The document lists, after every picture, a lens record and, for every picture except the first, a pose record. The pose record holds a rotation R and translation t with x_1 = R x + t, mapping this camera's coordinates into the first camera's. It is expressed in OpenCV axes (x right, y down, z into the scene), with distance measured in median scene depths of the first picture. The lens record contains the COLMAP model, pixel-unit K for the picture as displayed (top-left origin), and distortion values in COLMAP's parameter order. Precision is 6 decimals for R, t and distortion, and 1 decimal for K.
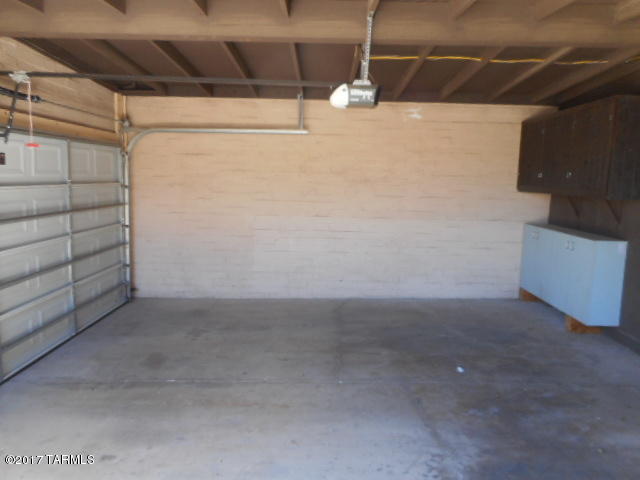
lens RADIAL K [[479.2, 0, 318.8], [0, 479.2, 240.4], [0, 0, 1]] dist [-0.007931, 0.009128]
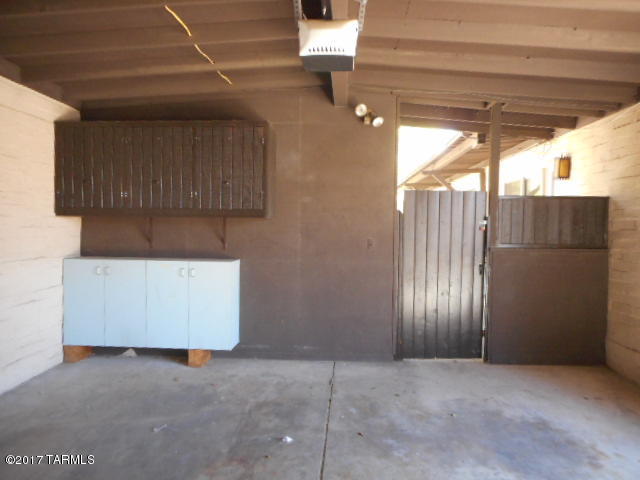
lens RADIAL K [[479.2, 0, 321.1], [0, 479.2, 240.4], [0, 0, 1]] dist [-0.007931, 0.009128]
pose [[0.041763, -0.047429, 0.998001, -0.418189], [0.120414, 0.991831, 0.042097, -0.066186], [-0.991845, 0.118415, 0.047133, 0.808703]]
